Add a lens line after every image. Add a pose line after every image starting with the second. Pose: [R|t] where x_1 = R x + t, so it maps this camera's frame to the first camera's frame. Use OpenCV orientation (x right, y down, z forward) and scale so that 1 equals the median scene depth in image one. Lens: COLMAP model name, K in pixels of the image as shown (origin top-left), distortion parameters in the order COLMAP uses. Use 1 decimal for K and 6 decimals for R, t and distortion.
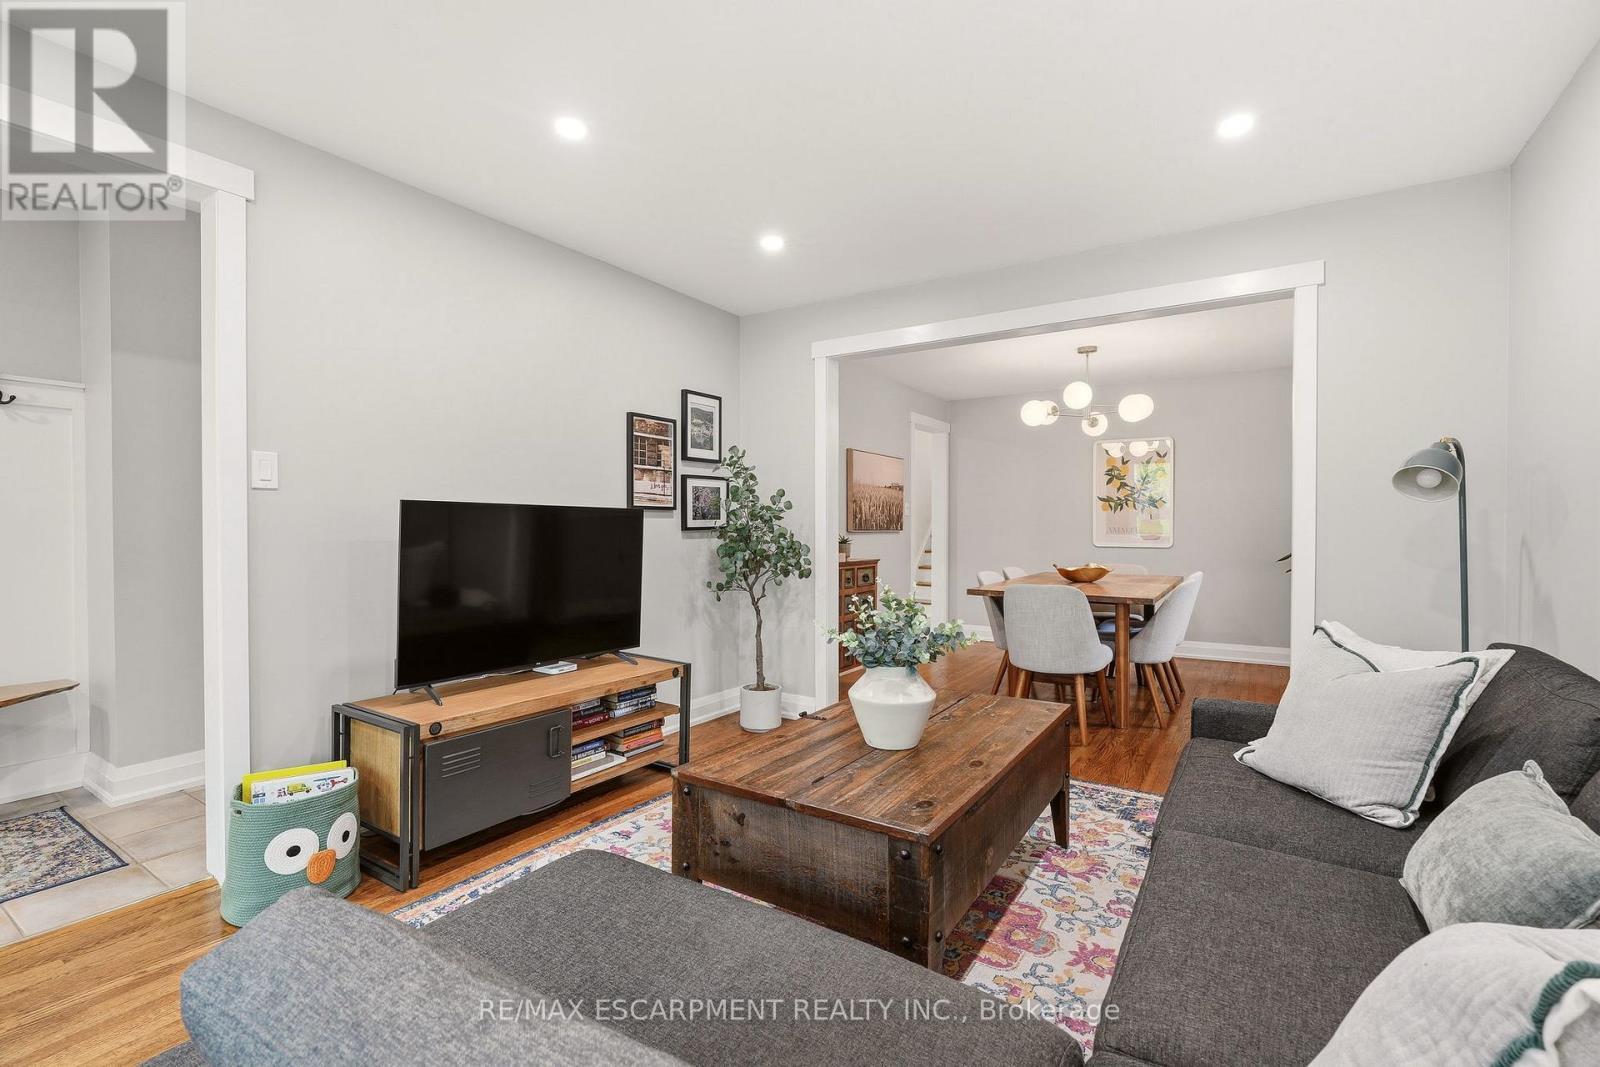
lens RADIAL K [[718.8, 0, 795.1], [0, 718.8, 531.7], [0, 0, 1]] dist [-0.004406, 0.000010]
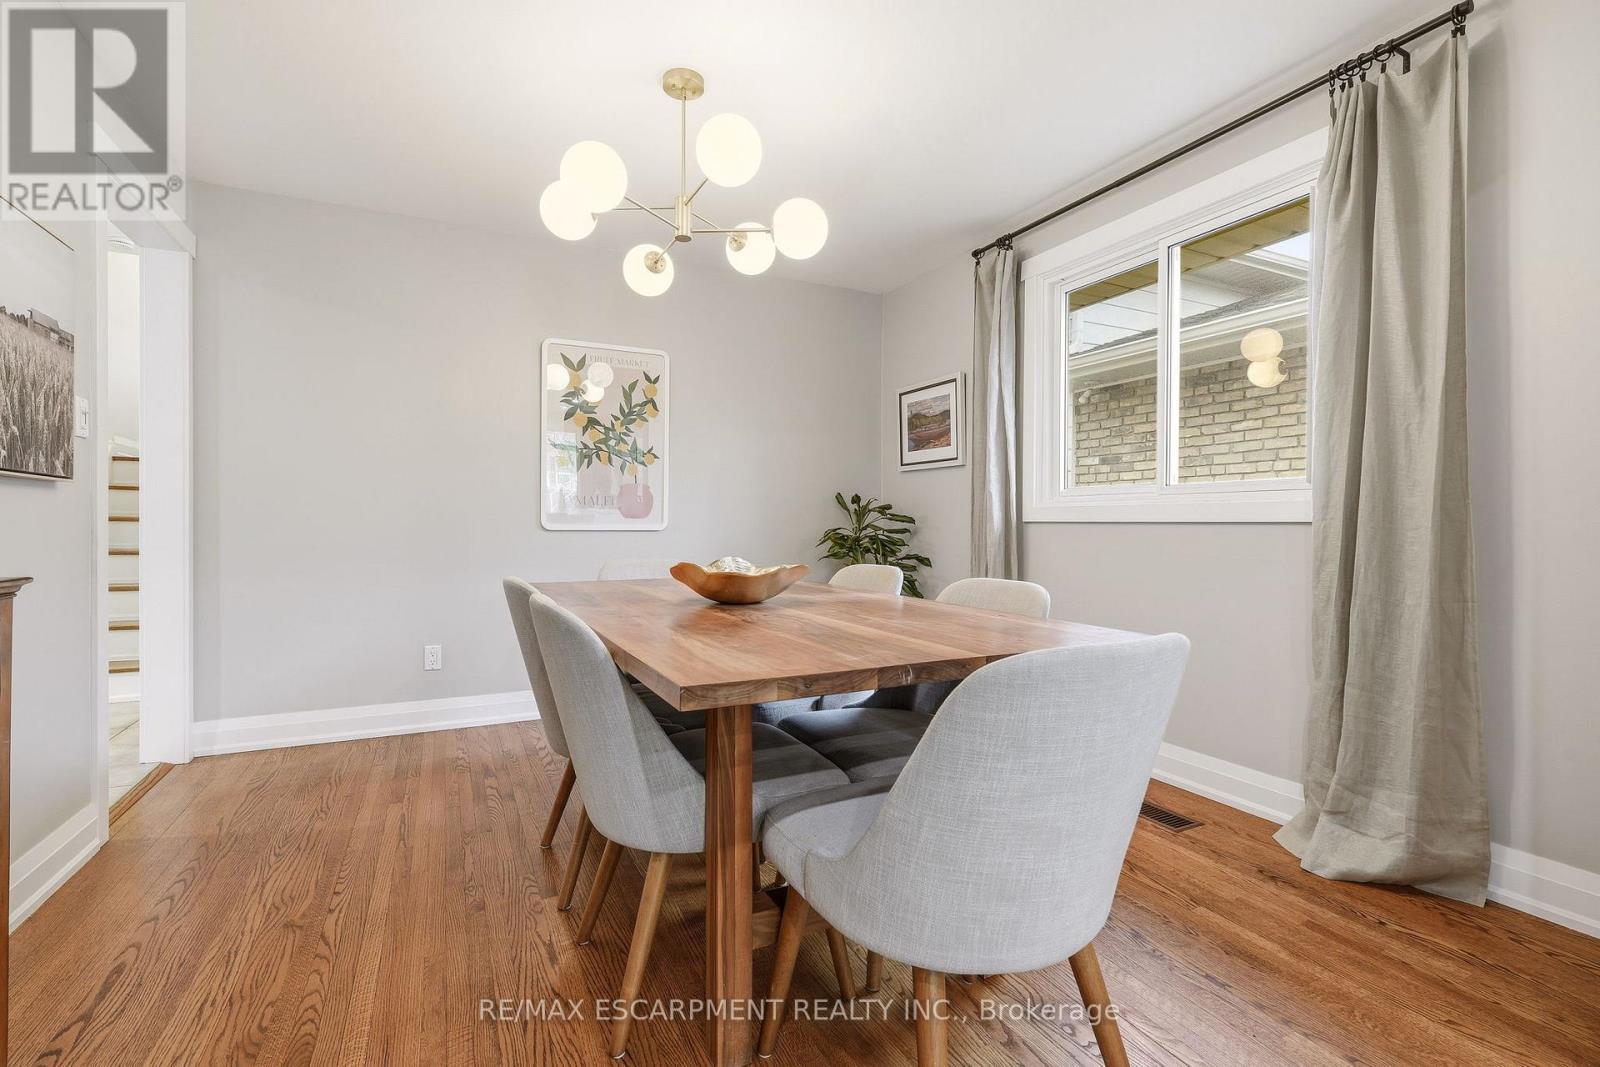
lens RADIAL K [[718.8, 0, 796.3], [0, 718.8, 529.3], [0, 0, 1]] dist [-0.004406, 0.000010]
pose [[0.523714, -0.005591, 0.851876, 0.049794], [-0.001581, 0.999970, 0.007535, 0.016348], [-0.851893, -0.005293, 0.523690, 0.564747]]
